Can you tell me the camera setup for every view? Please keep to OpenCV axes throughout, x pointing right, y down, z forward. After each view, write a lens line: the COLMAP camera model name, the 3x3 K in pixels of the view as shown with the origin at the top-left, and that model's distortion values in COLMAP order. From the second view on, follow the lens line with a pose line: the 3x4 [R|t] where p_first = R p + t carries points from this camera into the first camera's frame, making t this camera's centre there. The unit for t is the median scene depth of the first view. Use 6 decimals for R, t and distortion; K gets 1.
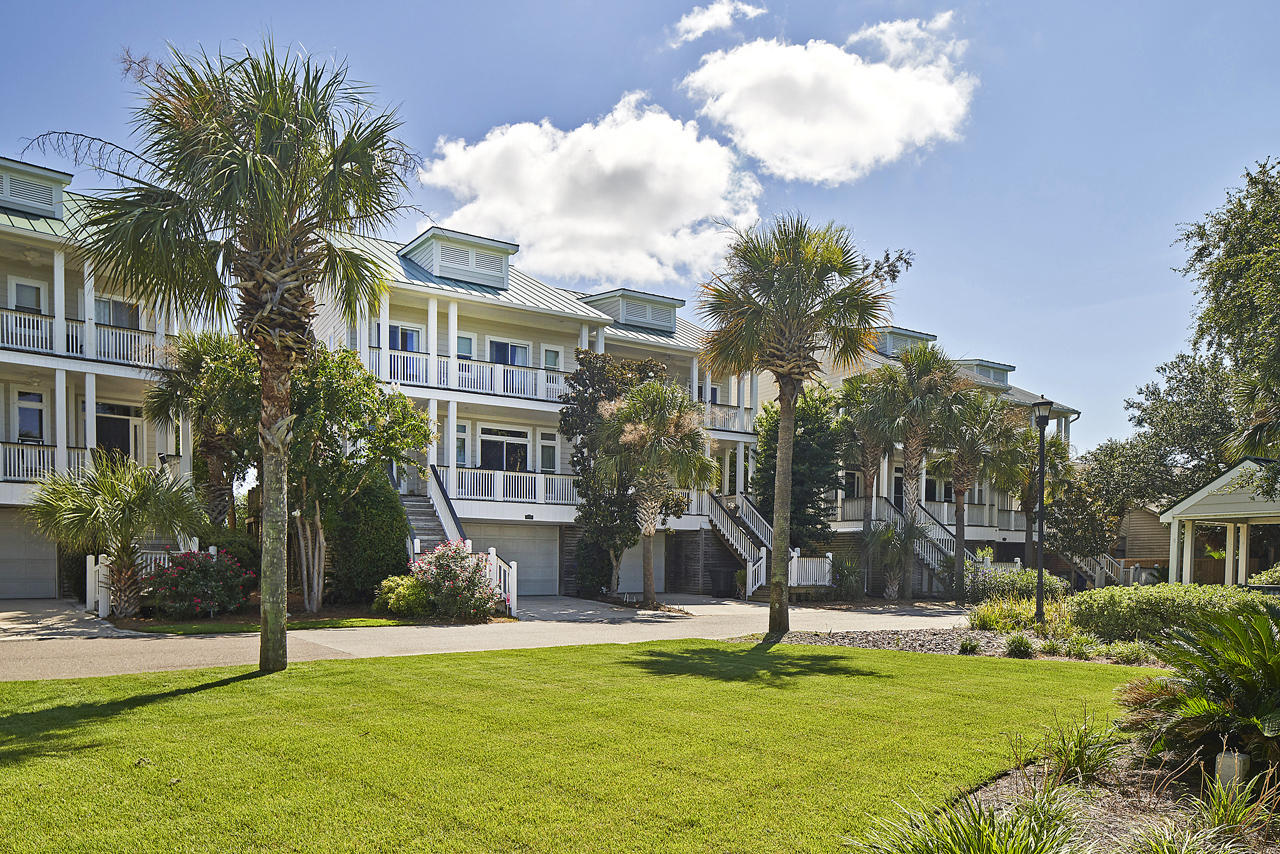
lens RADIAL K [[889.5, 0, 633.2], [0, 889.5, 595.4], [0, 0, 1]] dist [0.000172, 0.000430]
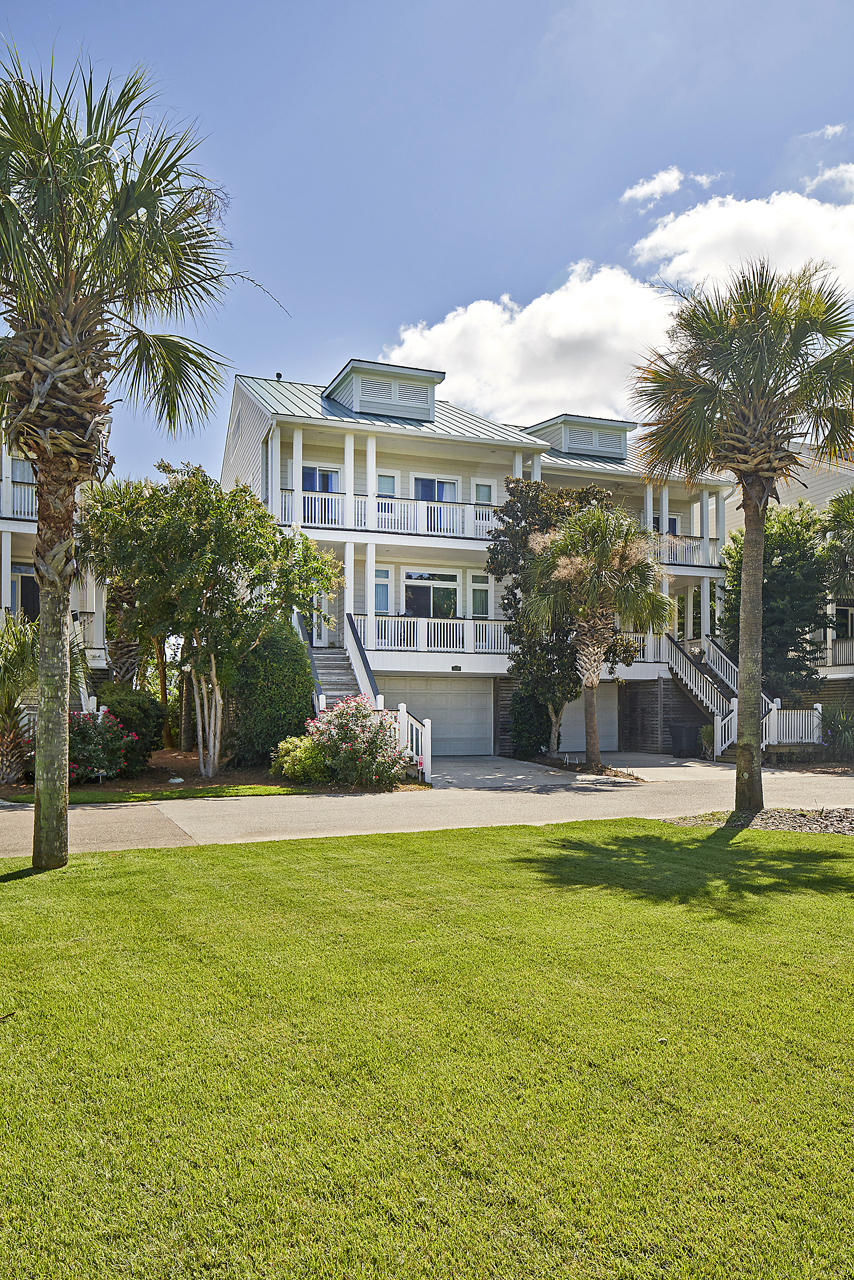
lens RADIAL K [[871.2, 0, 419.1], [0, 871.2, 705.7], [0, 0, 1]] dist [-0.003265, 0.001385]
pose [[0.977371, -0.012731, -0.211149, 0.031272], [0.002497, 0.998812, -0.048666, -0.008222], [0.211518, 0.047038, 0.976242, 0.141729]]
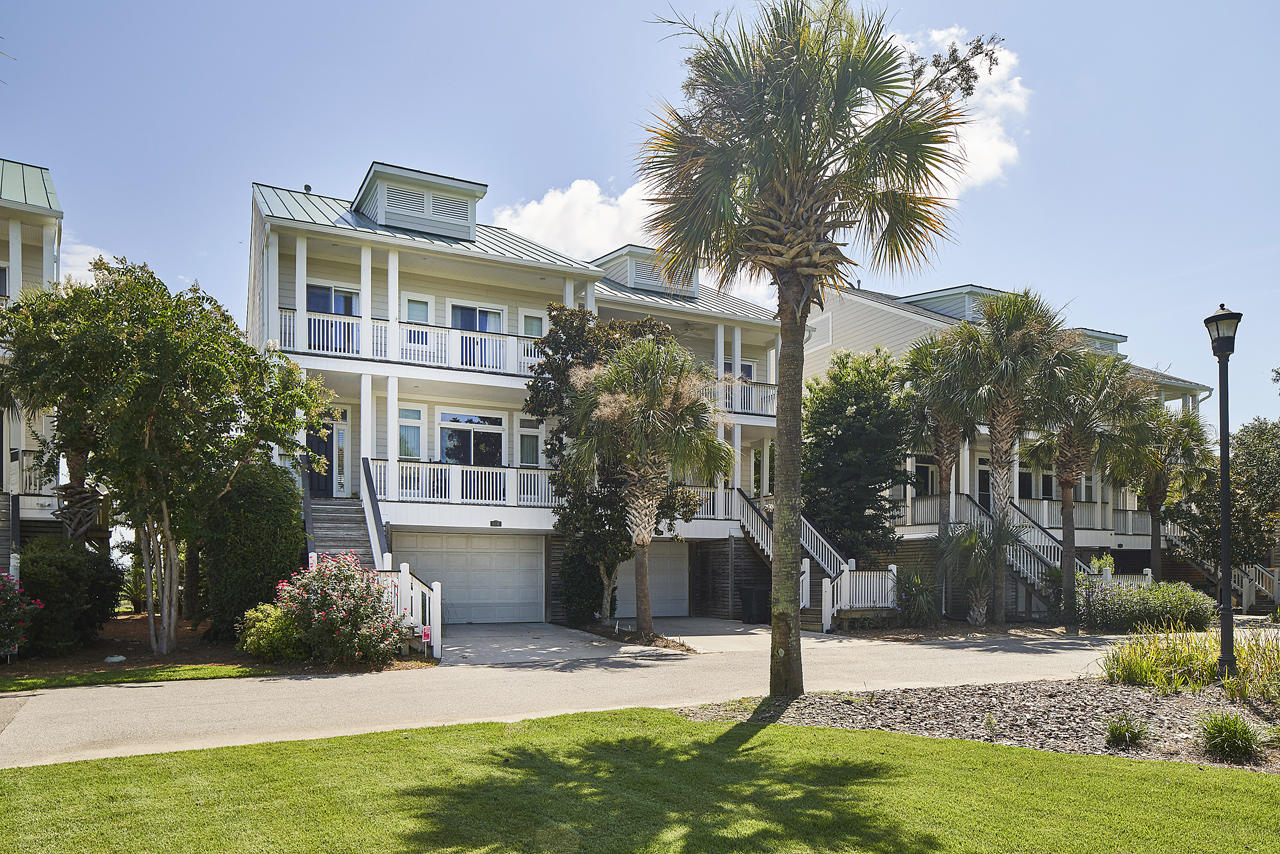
lens RADIAL K [[853.9, 0, 640.3], [0, 853.9, 577.1], [0, 0, 1]] dist [-0.004030, -0.001689]
pose [[0.995494, -0.010648, -0.094224, 0.080650], [0.007089, 0.999251, -0.038029, -0.011957], [0.094559, 0.037190, 0.994824, 0.273667]]
